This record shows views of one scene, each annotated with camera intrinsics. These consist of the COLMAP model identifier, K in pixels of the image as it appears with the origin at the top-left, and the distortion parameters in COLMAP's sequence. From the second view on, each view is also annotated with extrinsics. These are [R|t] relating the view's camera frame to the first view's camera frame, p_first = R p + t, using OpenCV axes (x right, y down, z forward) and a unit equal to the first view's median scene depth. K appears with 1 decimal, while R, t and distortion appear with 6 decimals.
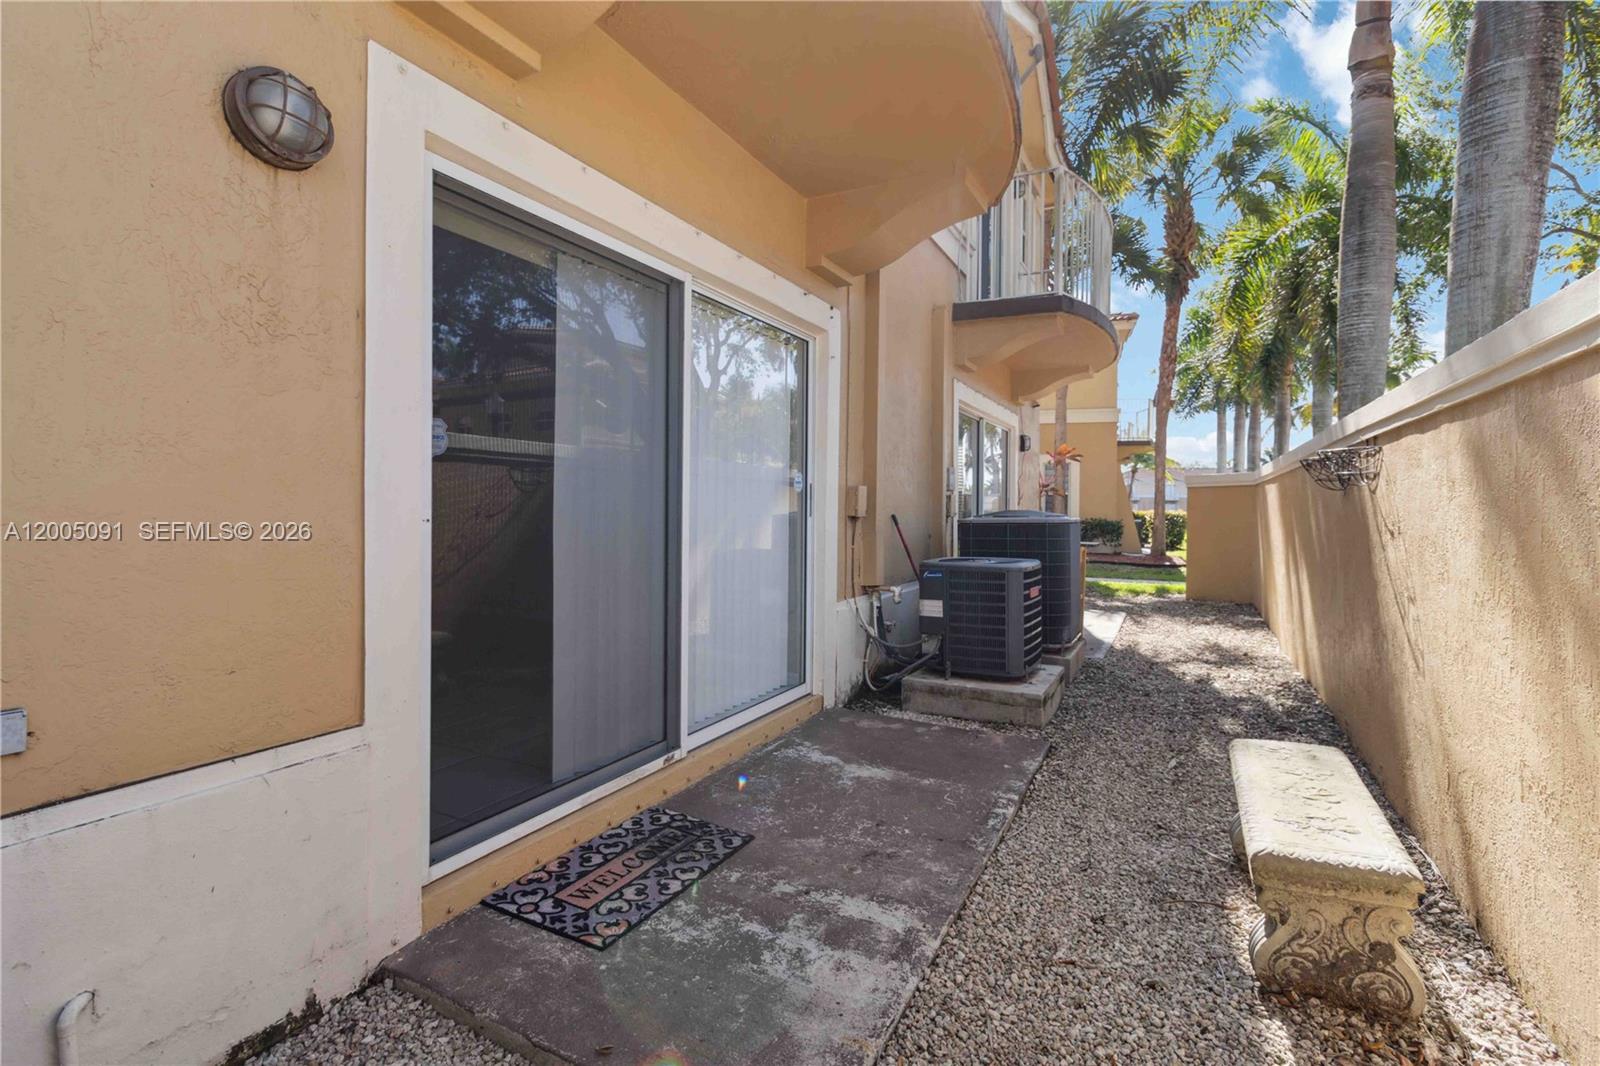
lens RADIAL K [[746.2, 0, 804.8], [0, 746.2, 521.9], [0, 0, 1]] dist [0.002656, 0.000165]
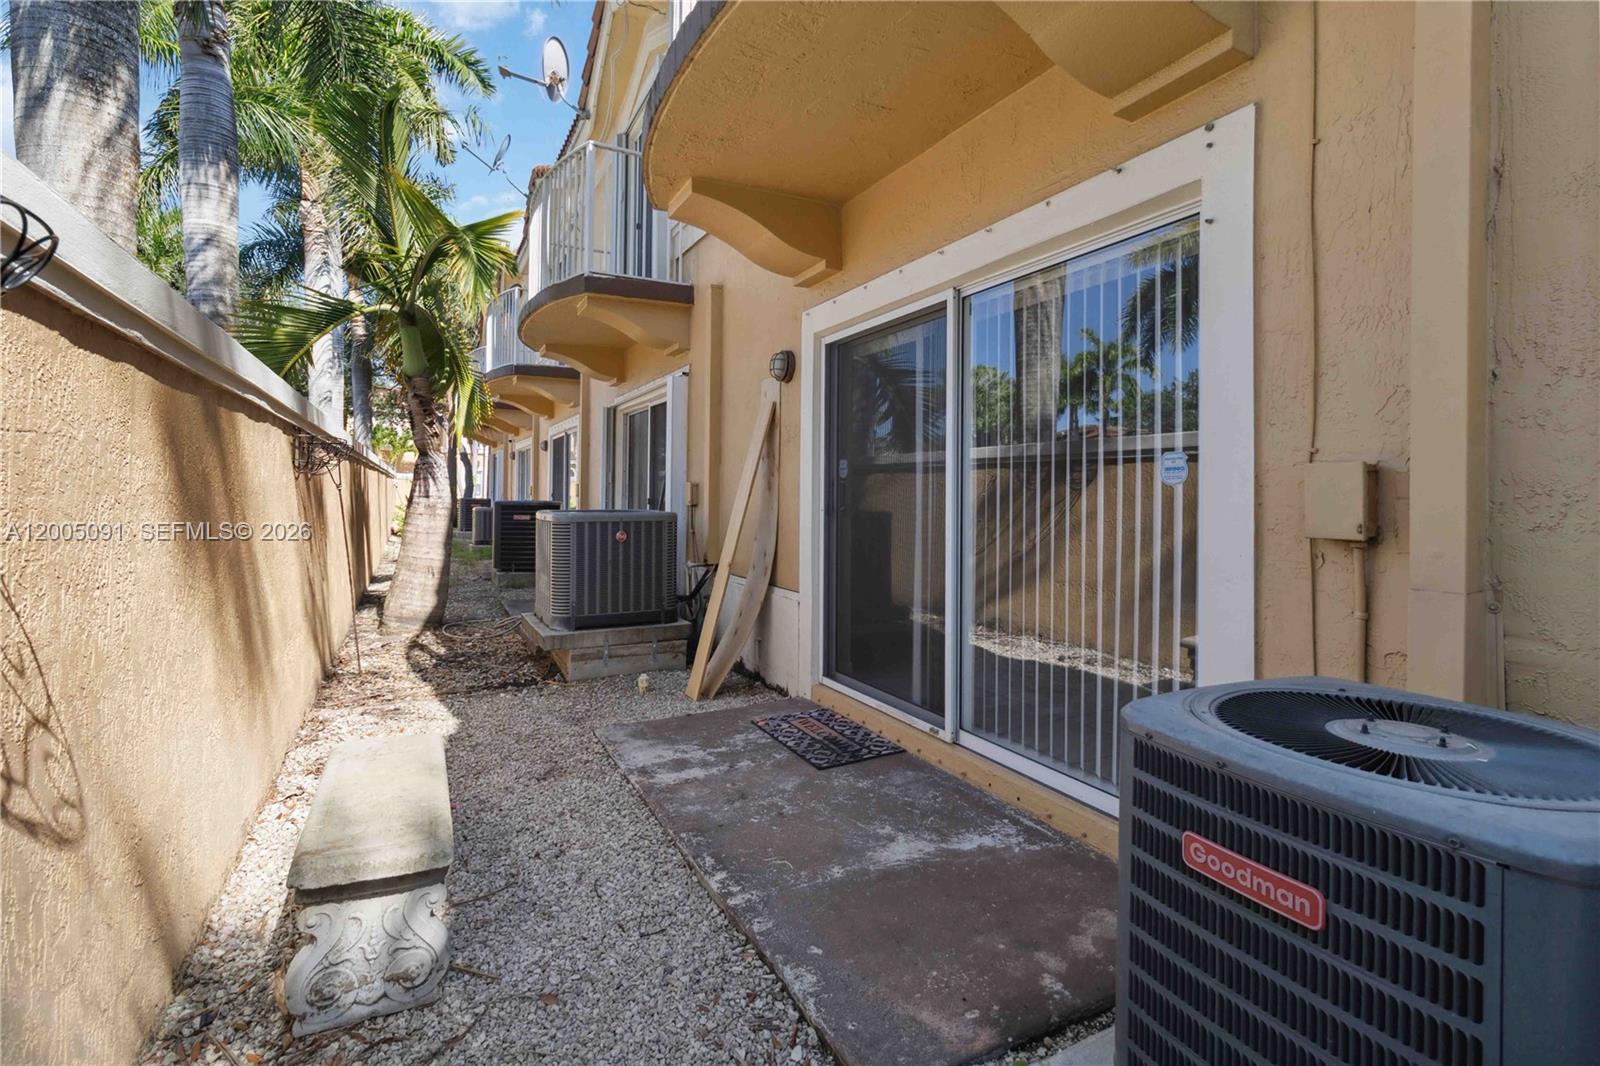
lens RADIAL K [[746.2, 0, 807.6], [0, 746.2, 495.0], [0, 0, 1]] dist [0.002656, 0.000165]
pose [[-0.576499, -0.013454, -0.816987, 0.865487], [-0.029780, 0.999546, 0.004554, -0.036554], [0.816555, 0.026955, -0.576638, 1.511411]]
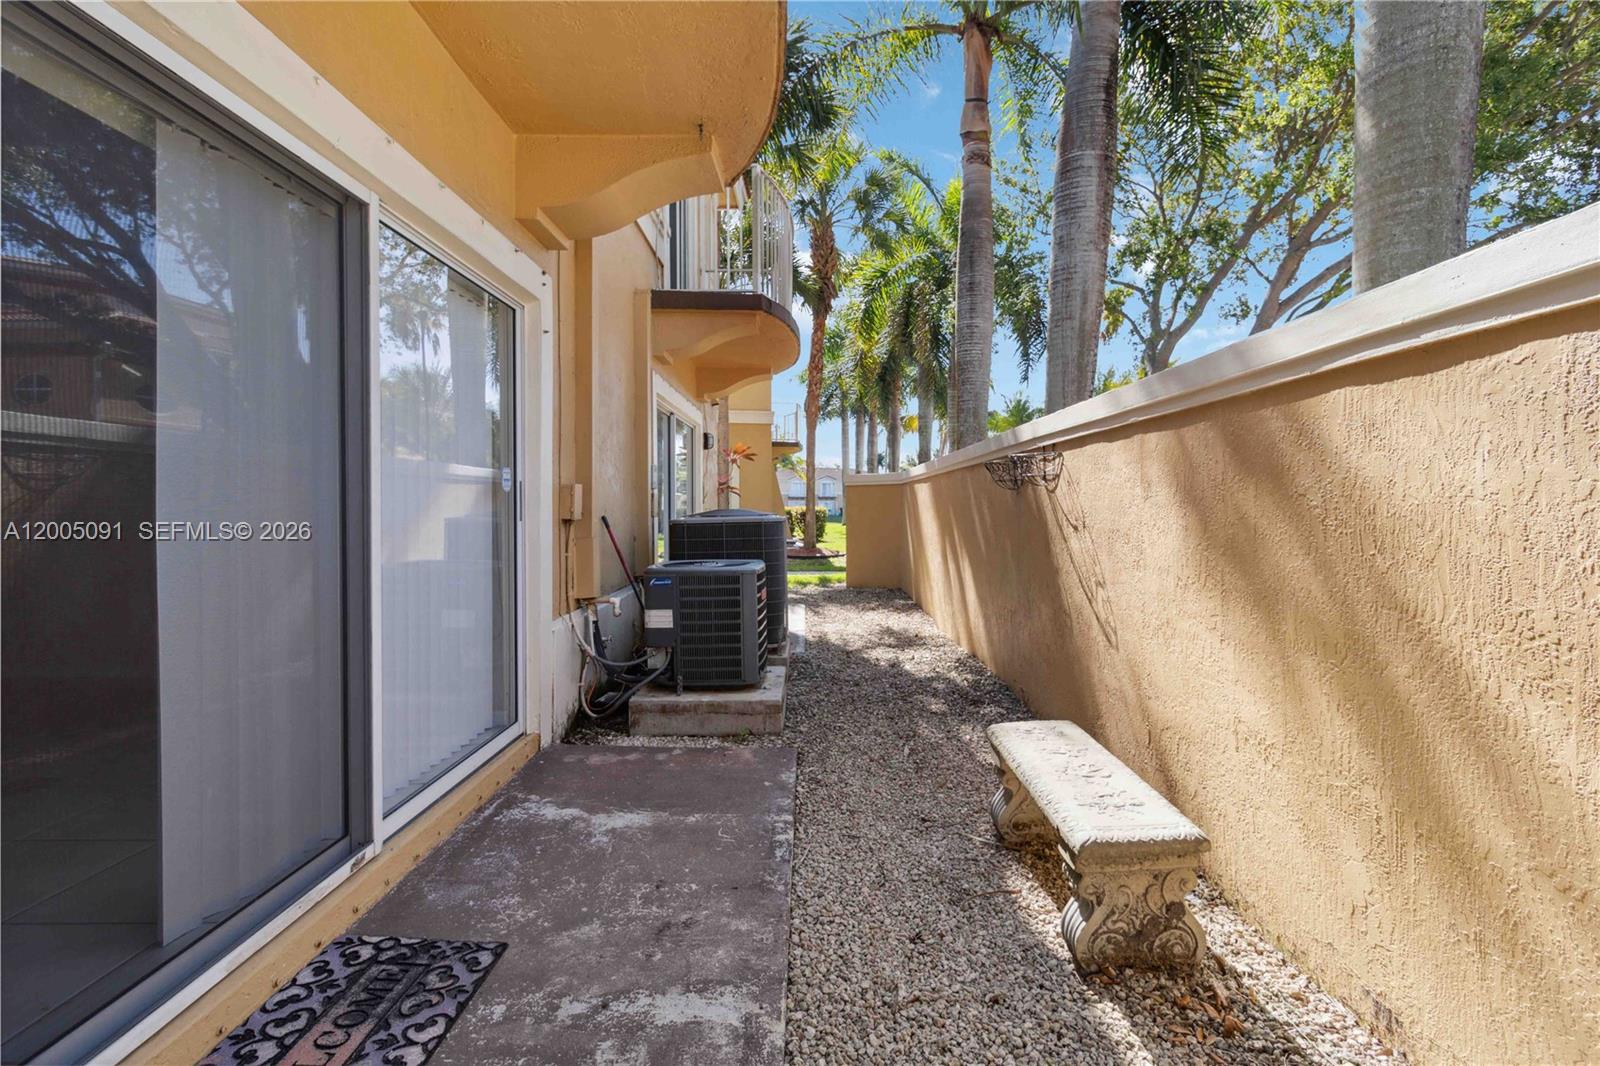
lens RADIAL K [[746.2, 0, 811.2], [0, 746.2, 519.4], [0, 0, 1]] dist [0.002656, 0.000165]
pose [[0.888786, -0.017481, 0.457989, -0.119638], [0.017277, 0.999840, 0.004636, -0.009725], [-0.457996, 0.003792, 0.888946, 0.157840]]
